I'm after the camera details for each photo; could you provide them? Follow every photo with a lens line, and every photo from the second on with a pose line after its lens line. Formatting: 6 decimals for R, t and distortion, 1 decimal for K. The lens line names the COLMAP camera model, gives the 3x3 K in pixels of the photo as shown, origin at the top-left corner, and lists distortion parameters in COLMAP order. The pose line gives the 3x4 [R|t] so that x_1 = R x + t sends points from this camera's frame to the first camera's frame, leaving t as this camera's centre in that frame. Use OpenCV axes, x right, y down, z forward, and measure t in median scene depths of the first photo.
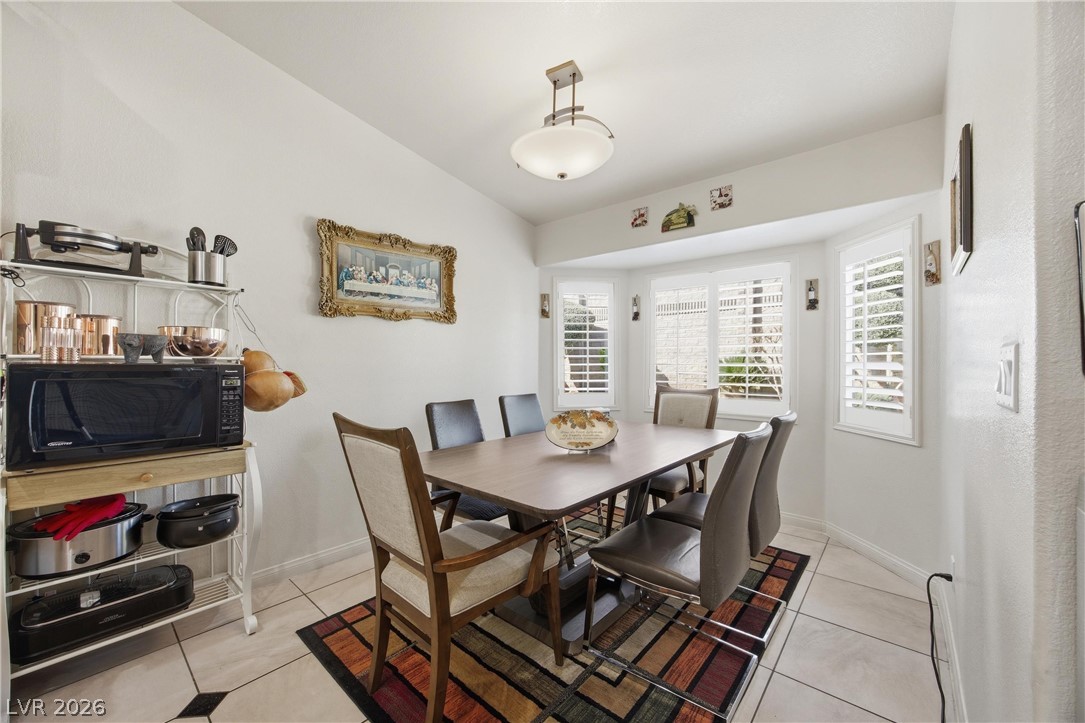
lens RADIAL K [[420.7, 0, 553.2], [0, 420.7, 362.3], [0, 0, 1]] dist [-0.022513, 0.005645]
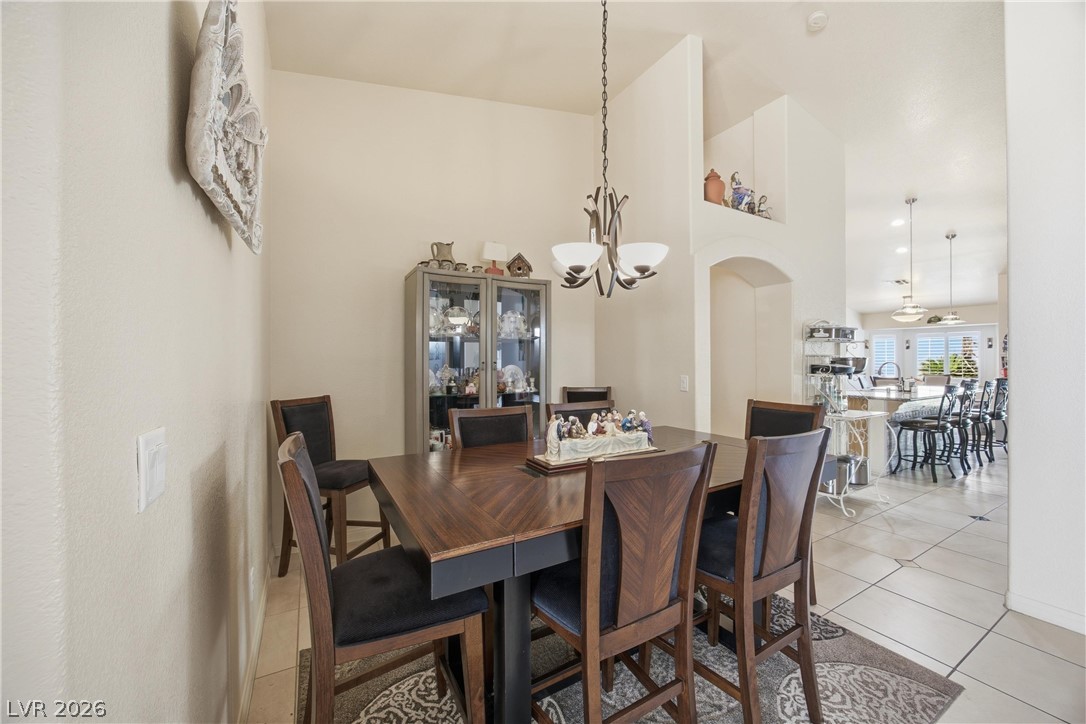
lens RADIAL K [[421.1, 0, 540.1], [0, 421.1, 358.3], [0, 0, 1]] dist [-0.022513, 0.005645]
pose [[0.948247, -0.001897, -0.317527, -1.454922], [0.003805, 0.999978, 0.005389, -0.082116], [0.317510, -0.006318, 0.948234, -2.755541]]
